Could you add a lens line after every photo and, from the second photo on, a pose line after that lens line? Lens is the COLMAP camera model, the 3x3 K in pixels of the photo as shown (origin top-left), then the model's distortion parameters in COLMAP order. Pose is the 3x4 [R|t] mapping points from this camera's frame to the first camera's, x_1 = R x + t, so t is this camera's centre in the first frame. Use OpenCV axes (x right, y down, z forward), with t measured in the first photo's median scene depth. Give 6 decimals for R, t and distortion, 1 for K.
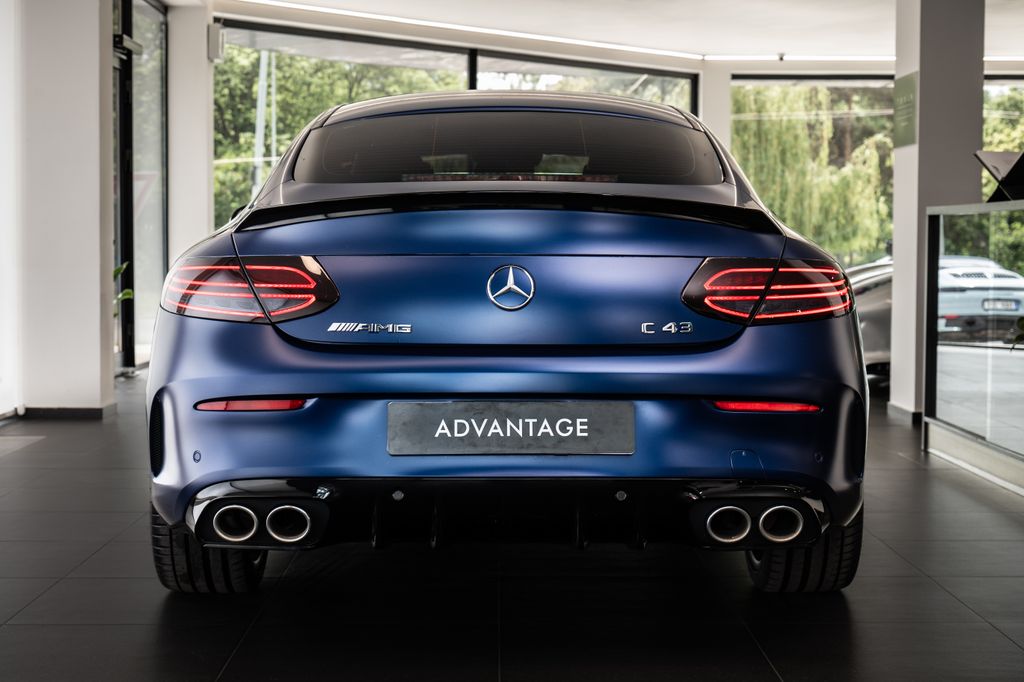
lens RADIAL K [[1721.4, 0, 512.5], [0, 1721.4, 341.6], [0, 0, 1]] dist [0.066908, 0.000000]
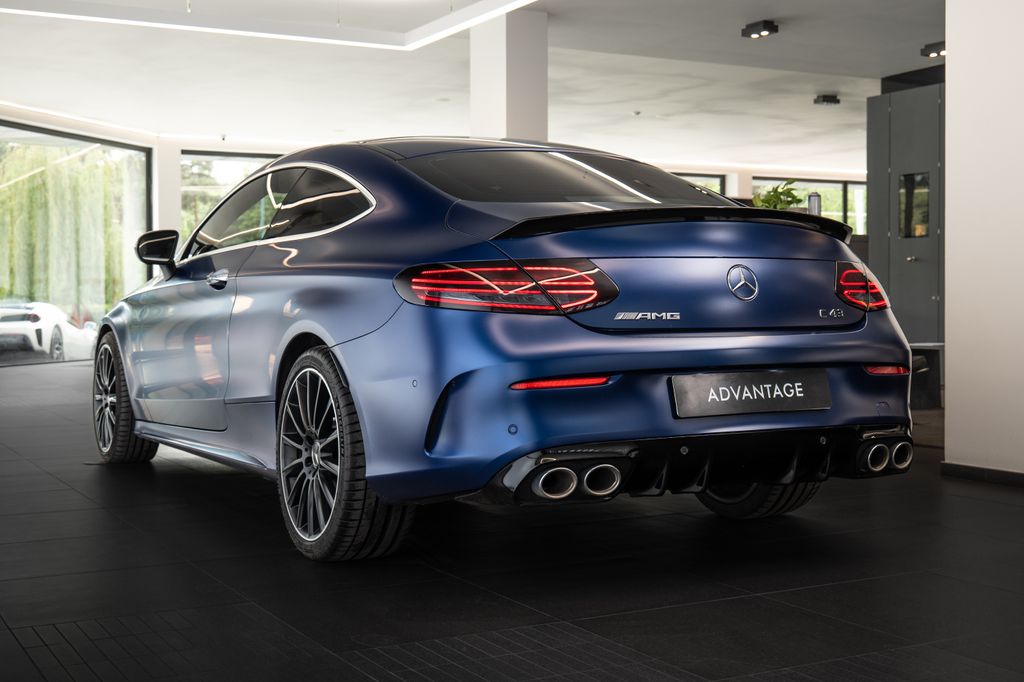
lens RADIAL K [[1337.4, 0, 511.4], [0, 1337.4, 339.7], [0, 0, 1]] dist [-0.006552, 0.000000]
pose [[0.885656, -0.022479, 0.463798, -0.620514], [0.032470, 0.999381, -0.013567, 0.018785], [-0.463205, 0.027075, 0.885837, 0.203791]]
